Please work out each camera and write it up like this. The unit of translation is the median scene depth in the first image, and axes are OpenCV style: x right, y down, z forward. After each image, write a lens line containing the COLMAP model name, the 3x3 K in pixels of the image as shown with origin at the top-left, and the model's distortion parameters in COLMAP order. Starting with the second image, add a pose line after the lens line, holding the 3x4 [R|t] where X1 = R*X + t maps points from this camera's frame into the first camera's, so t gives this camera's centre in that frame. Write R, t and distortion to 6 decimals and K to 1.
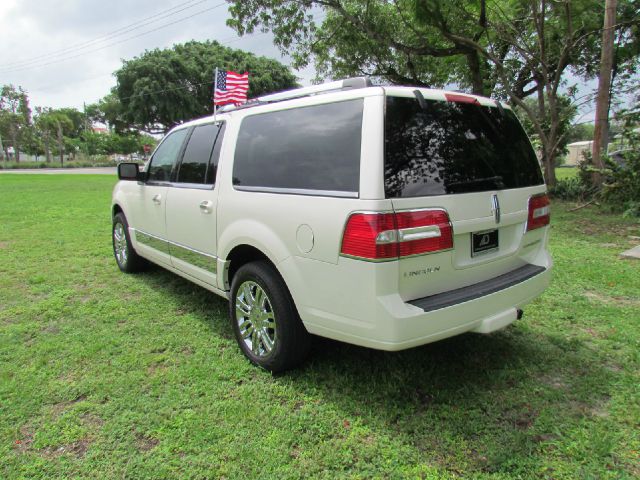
lens RADIAL K [[456.7, 0, 321.3], [0, 456.7, 229.8], [0, 0, 1]] dist [-0.012763, -0.004476]
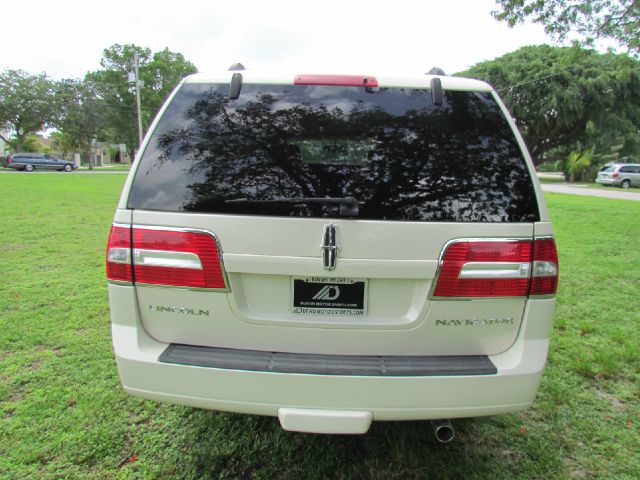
lens RADIAL K [[437.7, 0, 320.0], [0, 437.7, 240.0], [0, 0, 1]] dist [-0.001922, -0.003895]
pose [[0.762976, 0.150552, -0.628650, 0.607582], [-0.141958, 0.987784, 0.064269, -0.075699], [0.630647, 0.040206, 0.775028, 0.414468]]
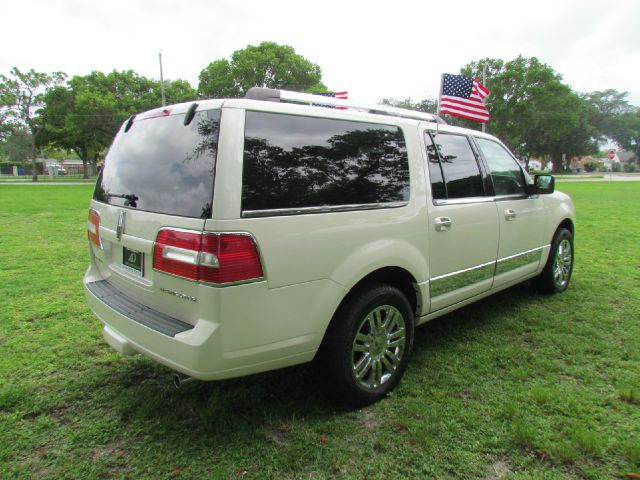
lens RADIAL K [[437.9, 0, 316.4], [0, 437.9, 237.5], [0, 0, 1]] dist [-0.007059, -0.000753]
pose [[0.076266, 0.176453, -0.981350, 1.082416], [-0.159382, 0.973719, 0.162694, -0.196423], [0.984267, 0.144002, 0.102385, 1.063523]]
